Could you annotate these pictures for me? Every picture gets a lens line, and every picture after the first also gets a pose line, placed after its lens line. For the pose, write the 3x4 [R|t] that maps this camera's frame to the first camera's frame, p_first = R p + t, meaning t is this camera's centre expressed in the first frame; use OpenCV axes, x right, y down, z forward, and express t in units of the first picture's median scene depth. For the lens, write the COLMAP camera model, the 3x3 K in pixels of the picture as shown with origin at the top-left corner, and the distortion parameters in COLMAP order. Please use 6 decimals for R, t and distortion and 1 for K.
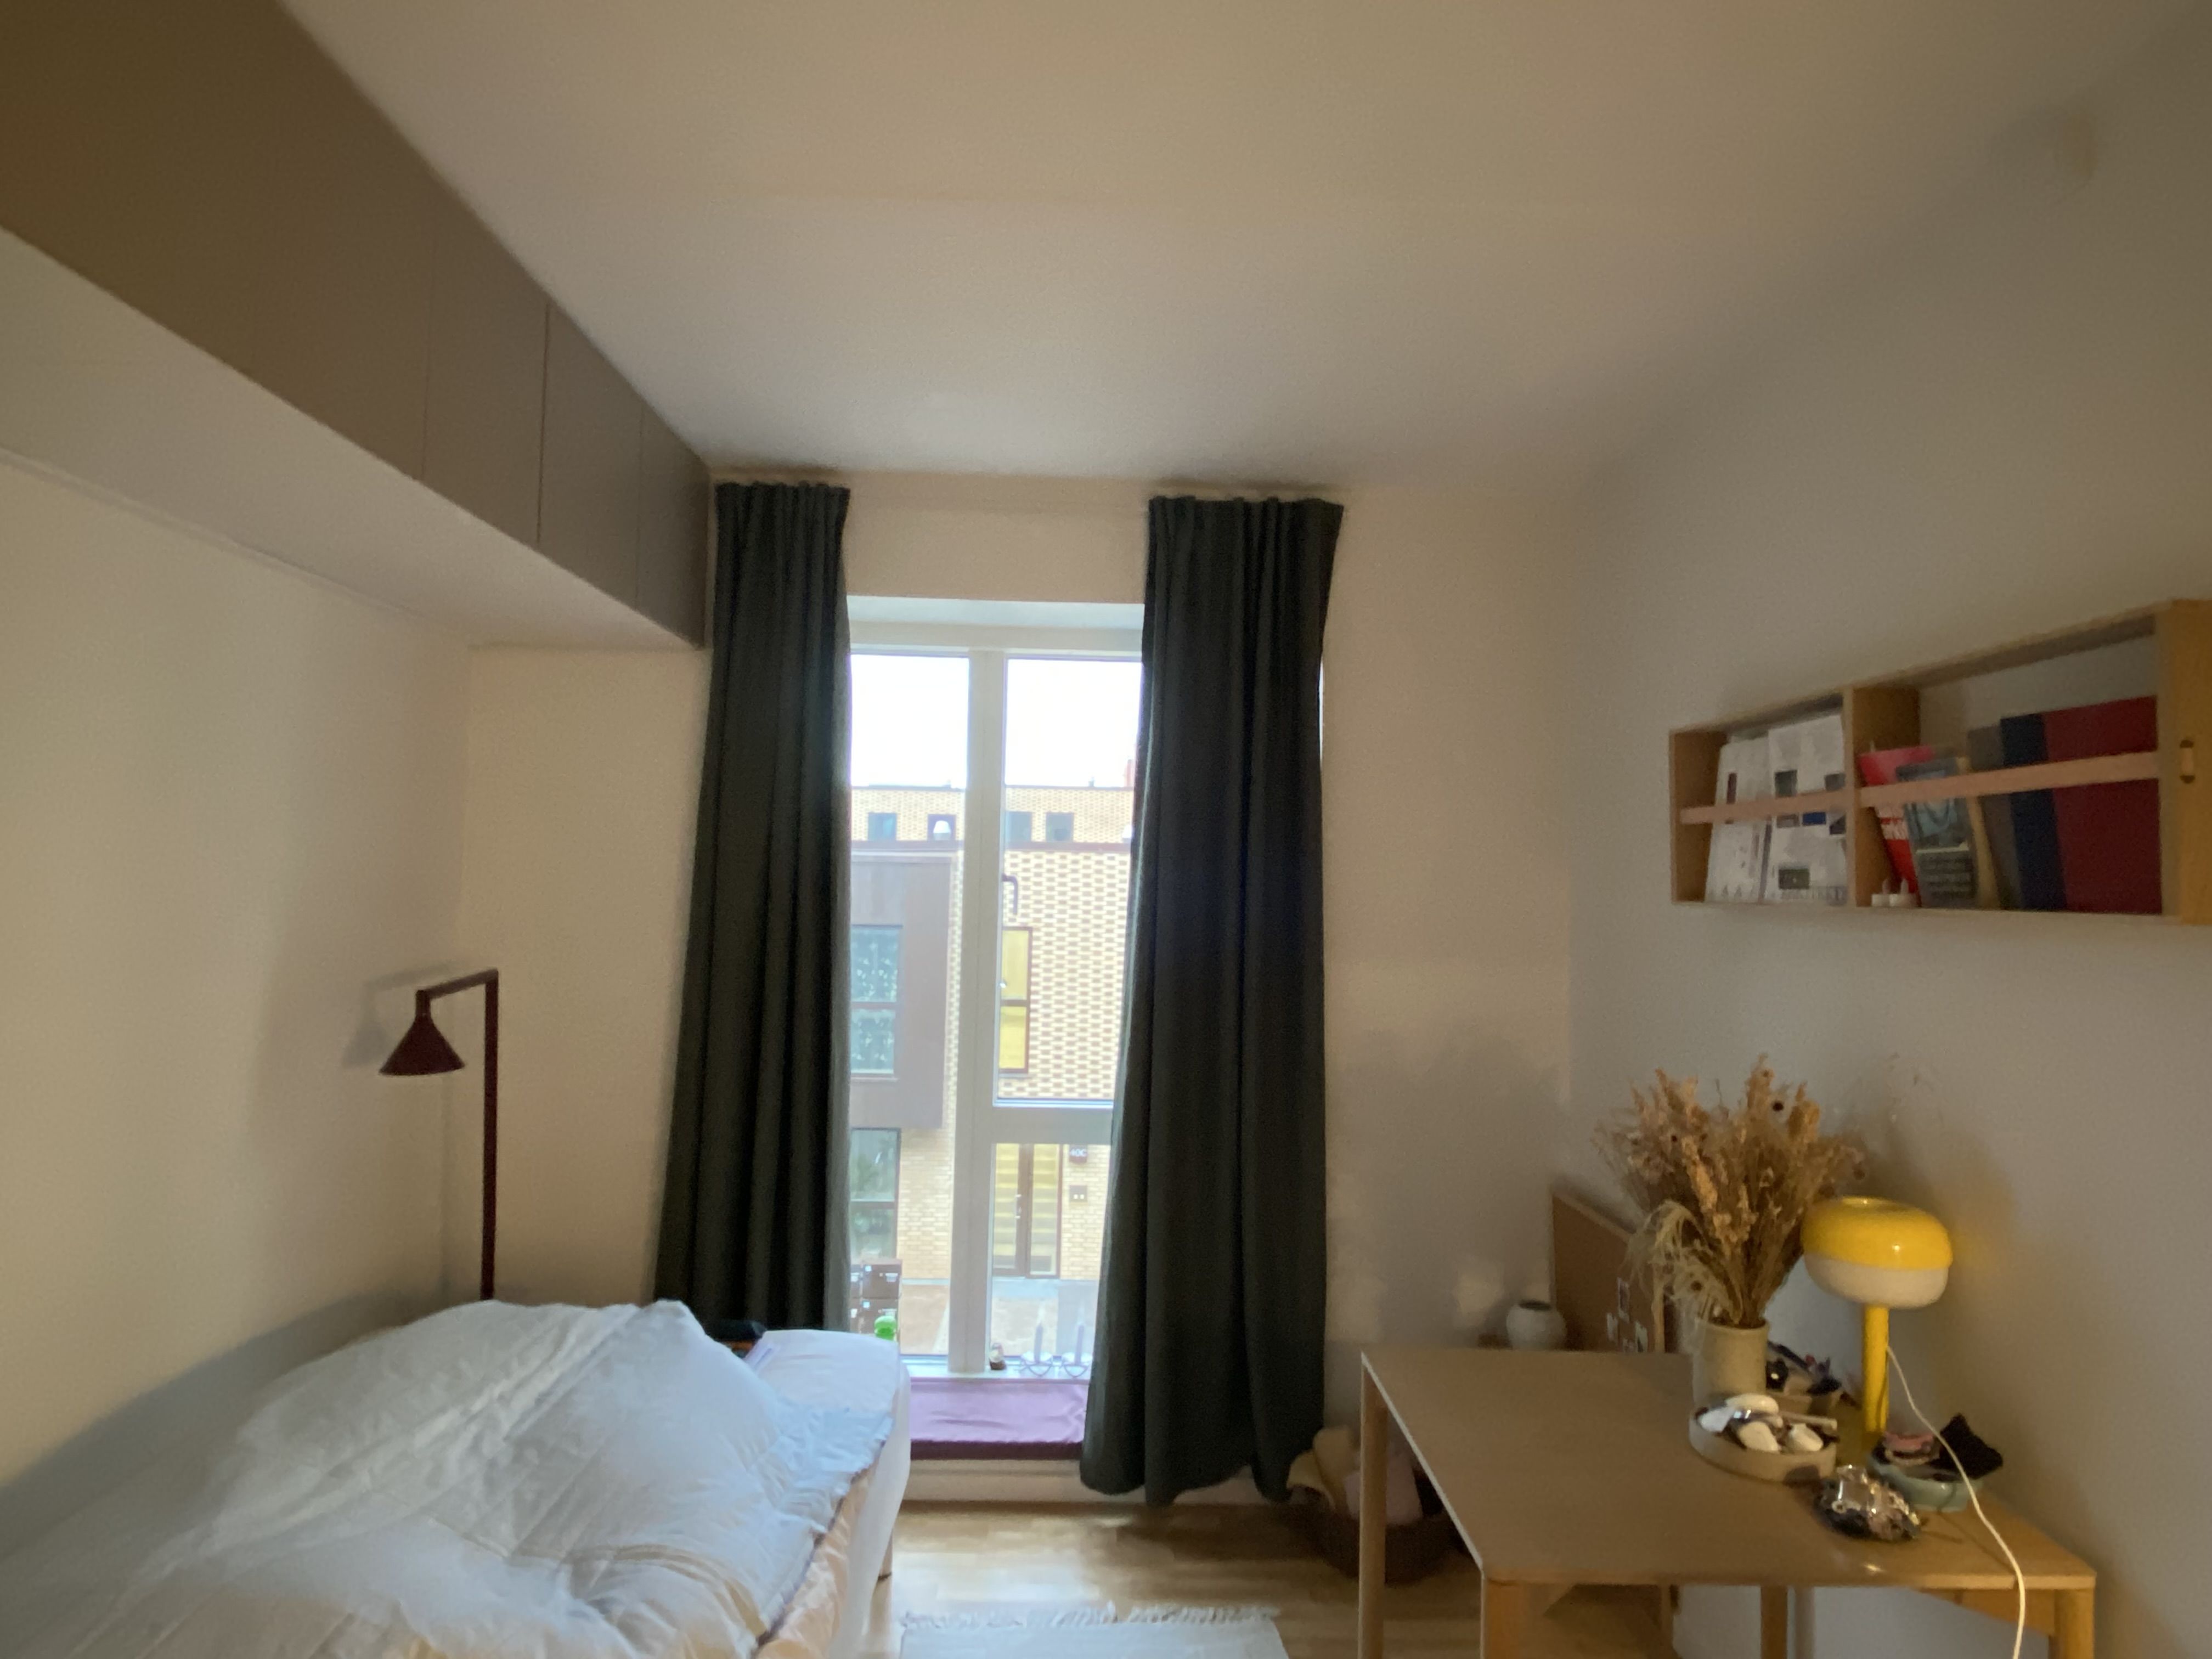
lens RADIAL K [[1337.9, 0, 1121.1], [0, 1337.9, 818.4], [0, 0, 1]] dist [0.033837, -0.023804]
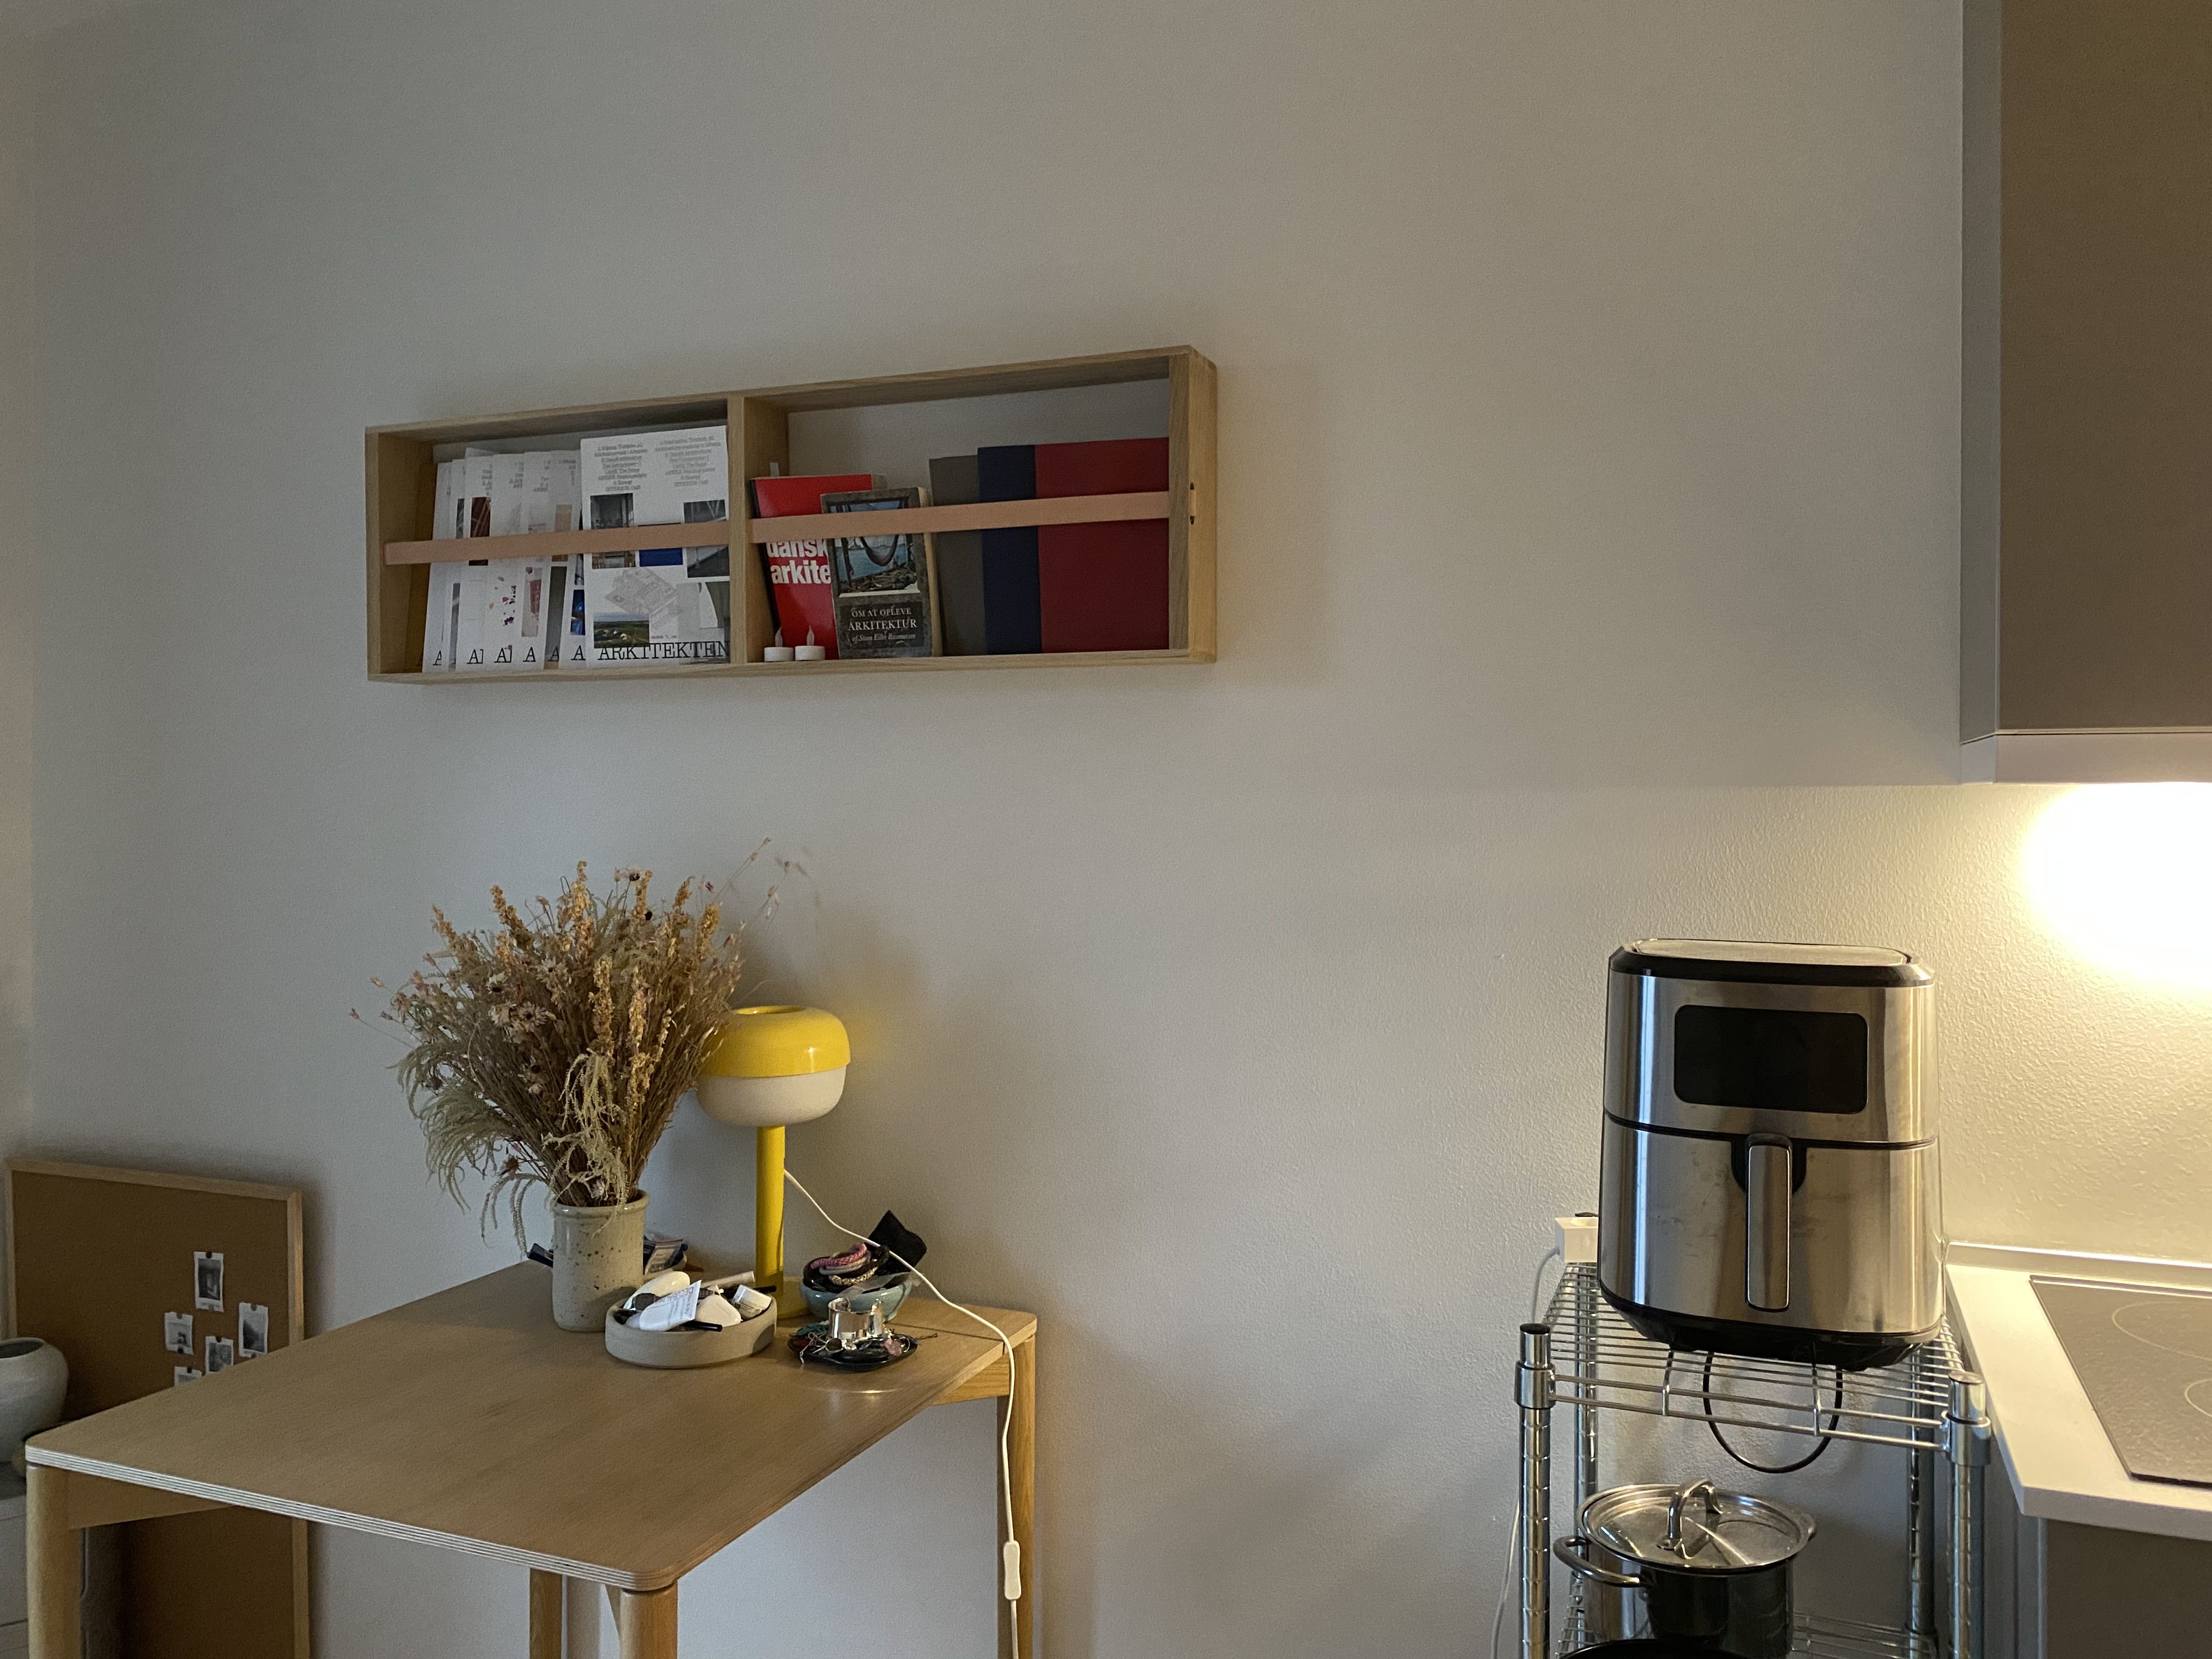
lens RADIAL K [[1706.1, 0, 1114.5], [0, 1706.1, 811.9], [0, 0, 1]] dist [0.018977, -0.015128]
pose [[0.371282, -0.017083, 0.928363, -0.346473], [-0.038358, 0.998695, 0.033718, 0.113190], [-0.927728, -0.048129, 0.370142, 0.399715]]
